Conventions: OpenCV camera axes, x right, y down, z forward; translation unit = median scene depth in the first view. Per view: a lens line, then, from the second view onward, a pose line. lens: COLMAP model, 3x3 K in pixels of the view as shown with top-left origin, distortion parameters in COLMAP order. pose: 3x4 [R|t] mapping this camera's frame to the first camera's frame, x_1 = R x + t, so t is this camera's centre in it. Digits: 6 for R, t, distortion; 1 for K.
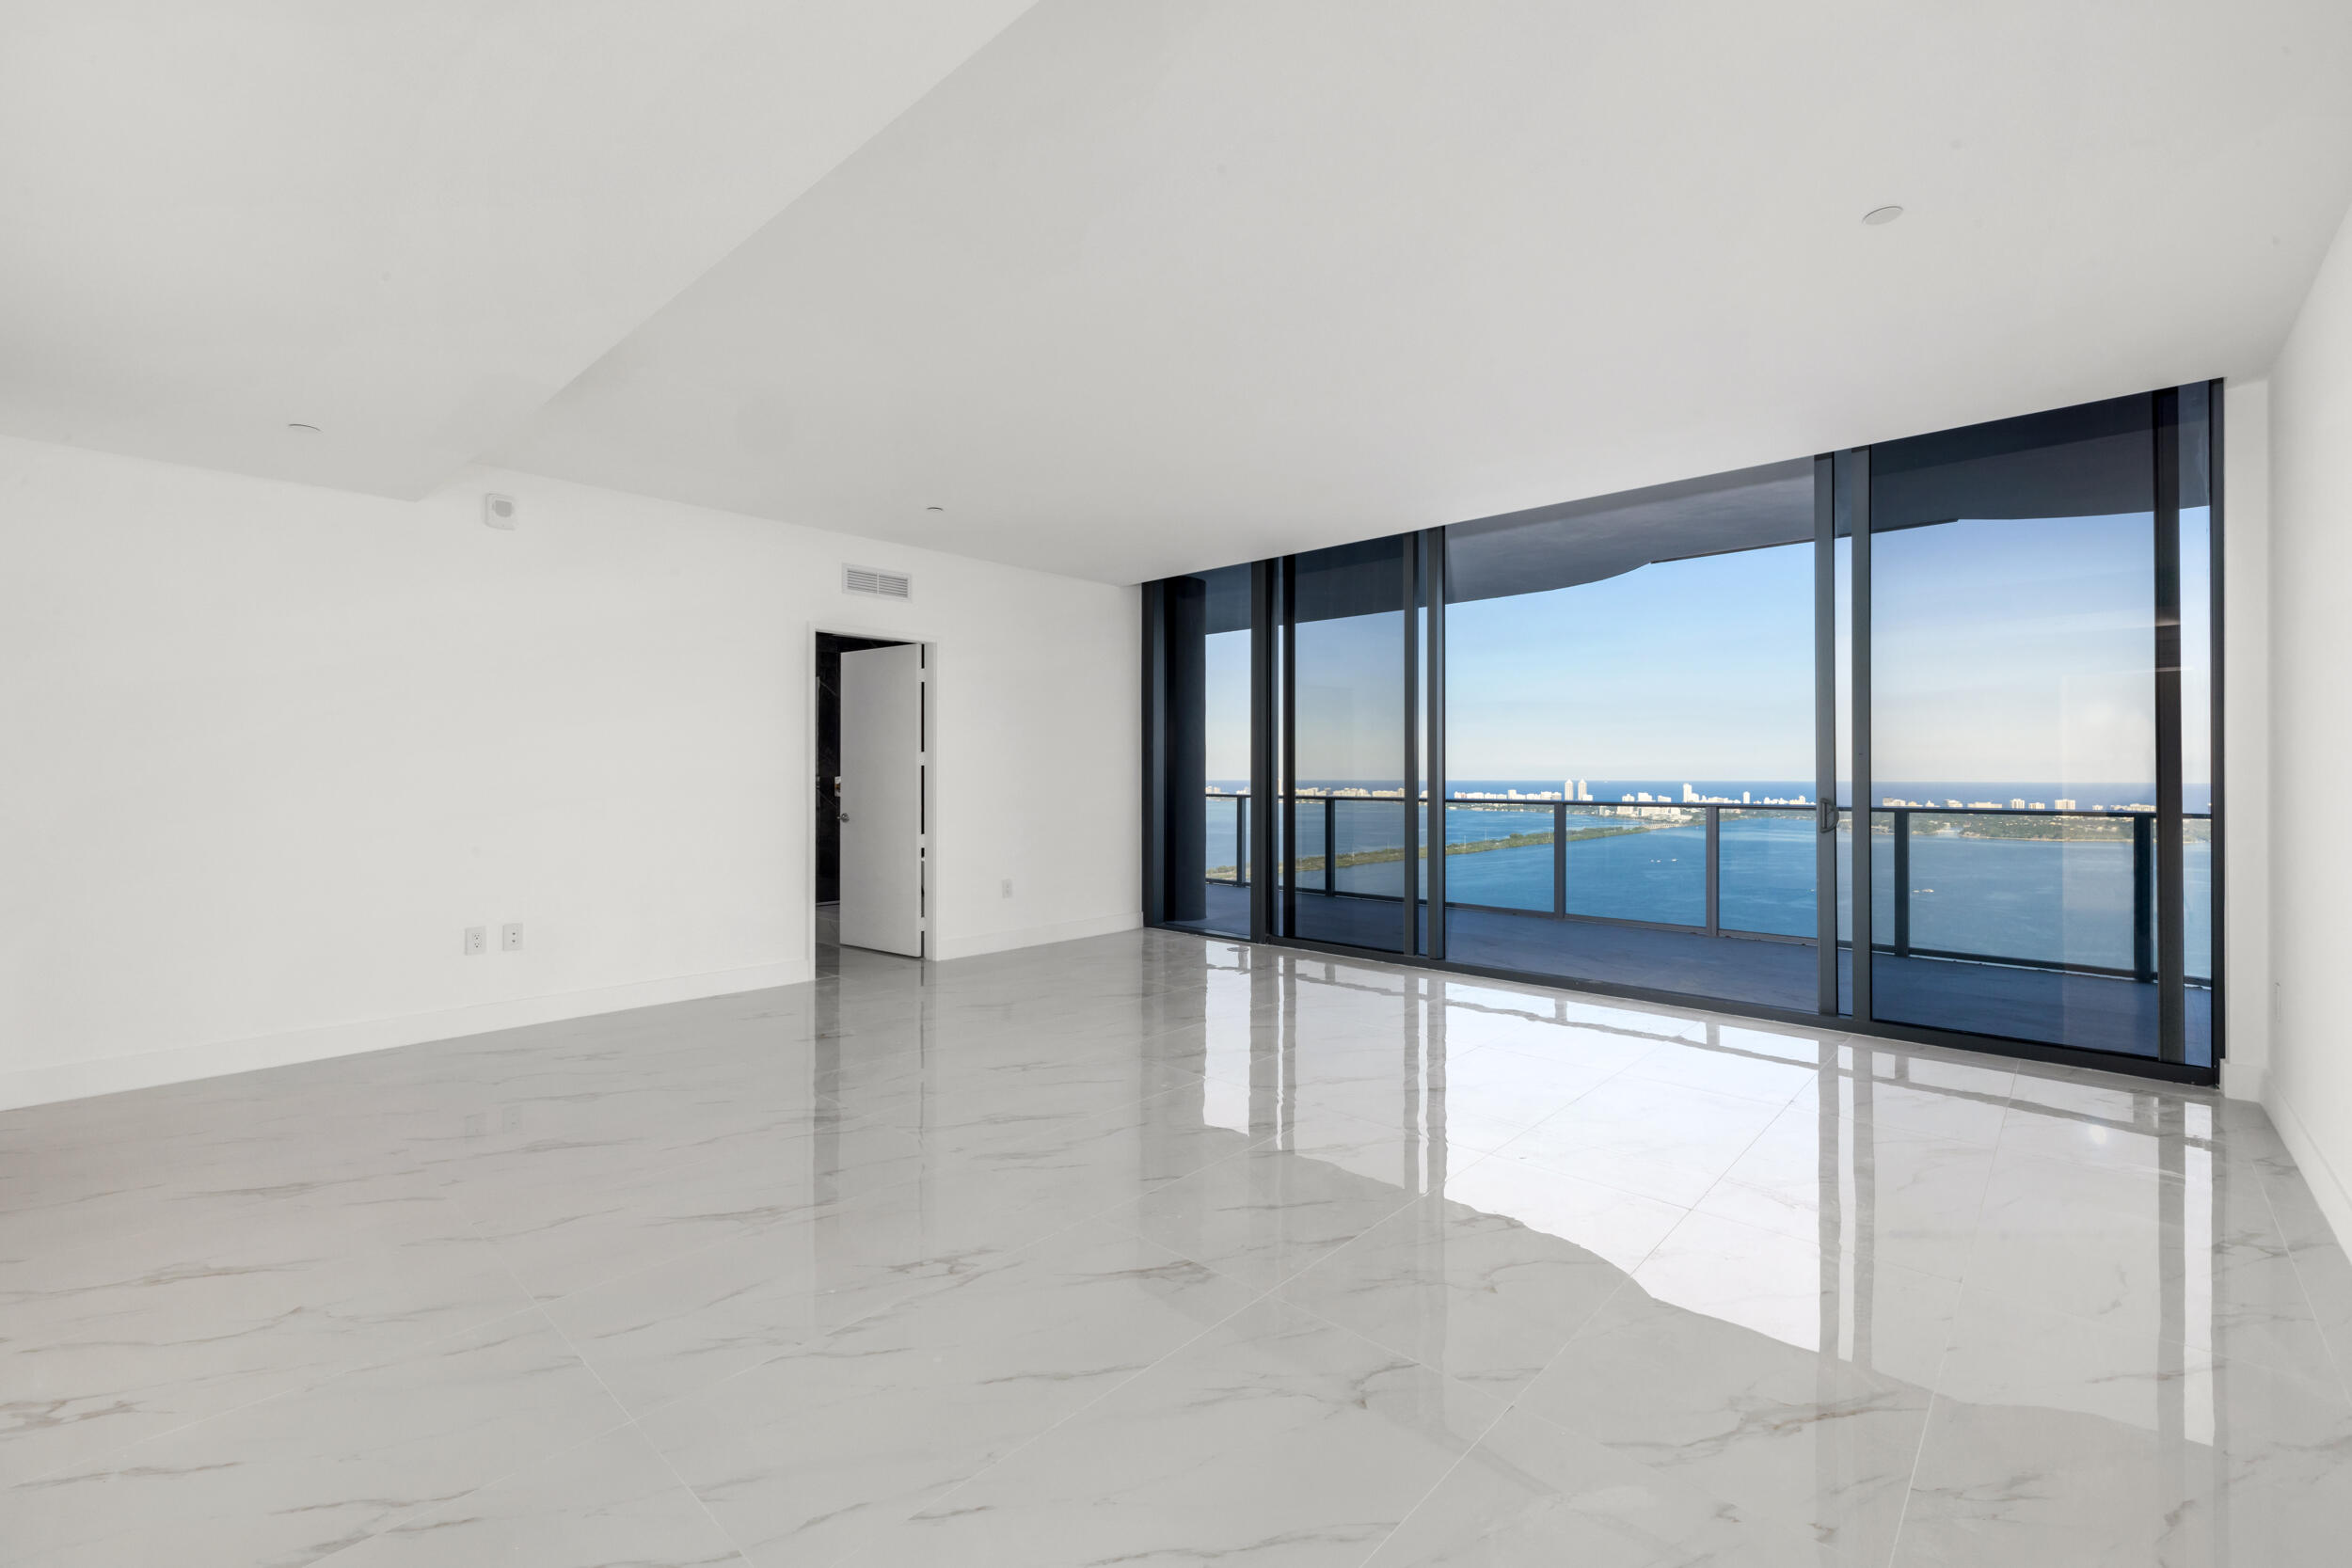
lens RADIAL K [[992.1, 0, 1163.9], [0, 992.1, 767.1], [0, 0, 1]] dist [-0.000132, -0.000380]
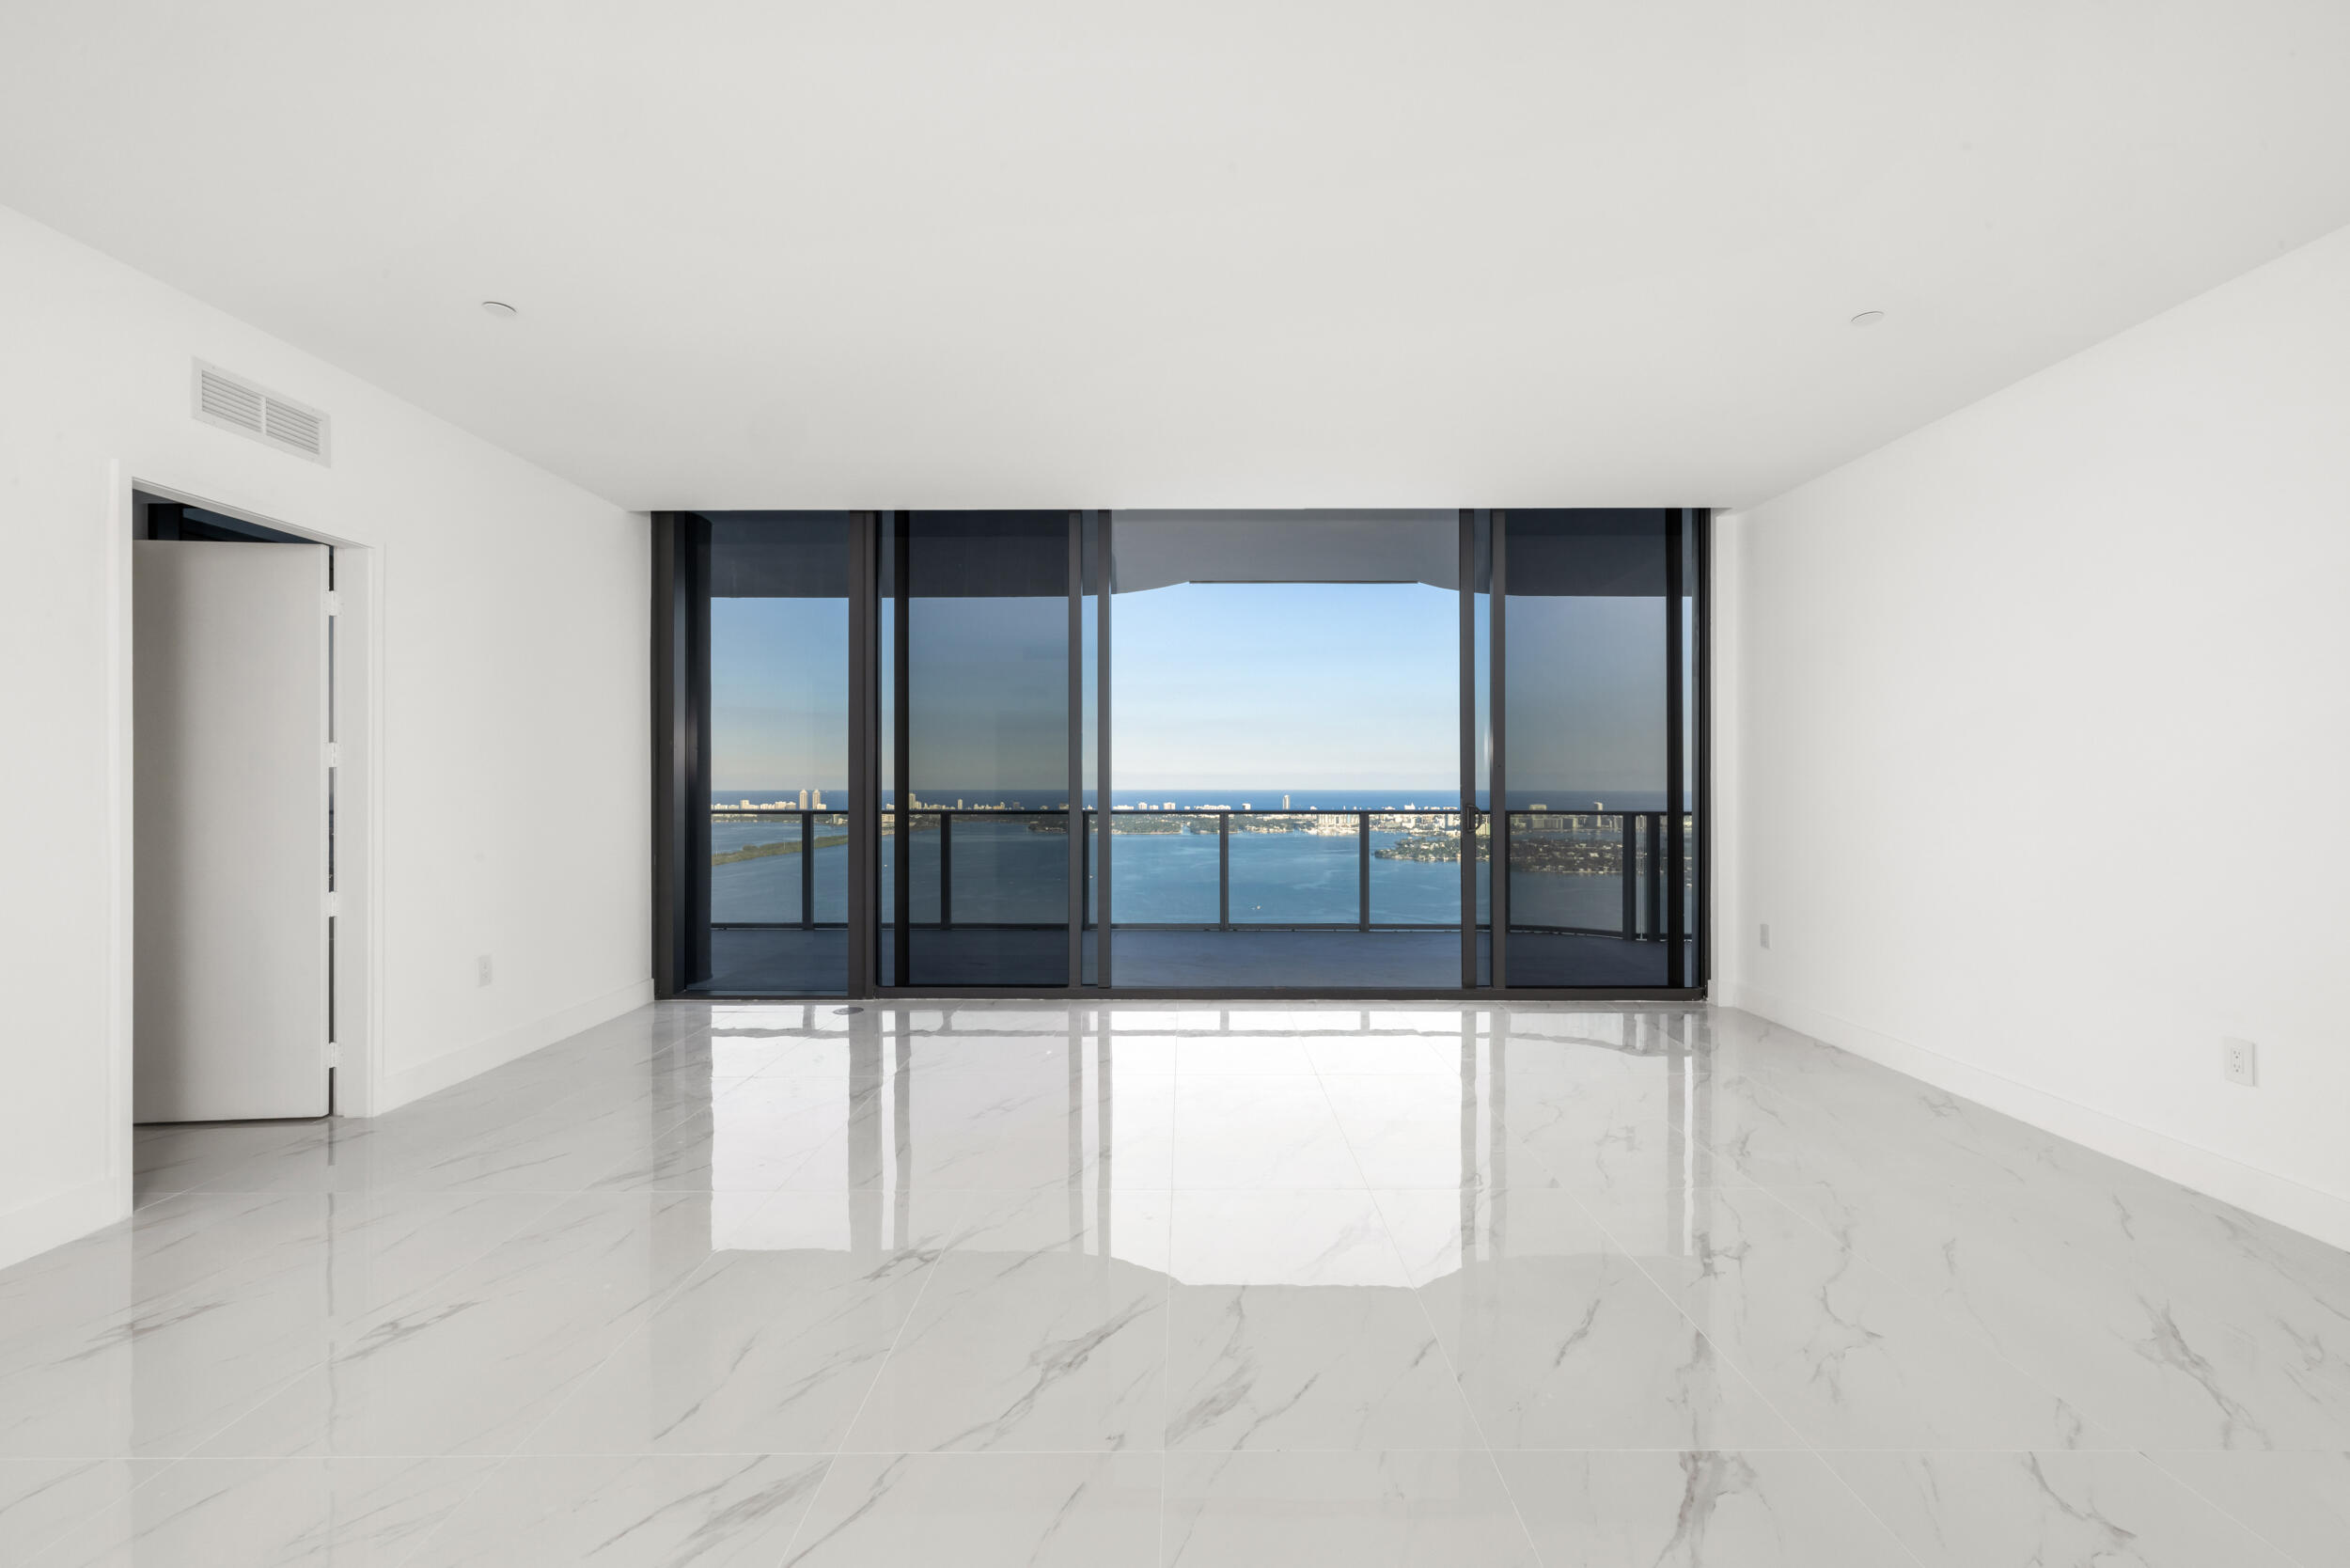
lens RADIAL K [[1001.3, 0, 1177.6], [0, 1001.3, 758.3], [0, 0, 1]] dist [0.004056, 0.000179]
pose [[0.724306, 0.018147, 0.689240, -0.274303], [-0.005846, 0.999779, -0.020180, 0.003303], [-0.689454, 0.010587, 0.724252, 0.260976]]
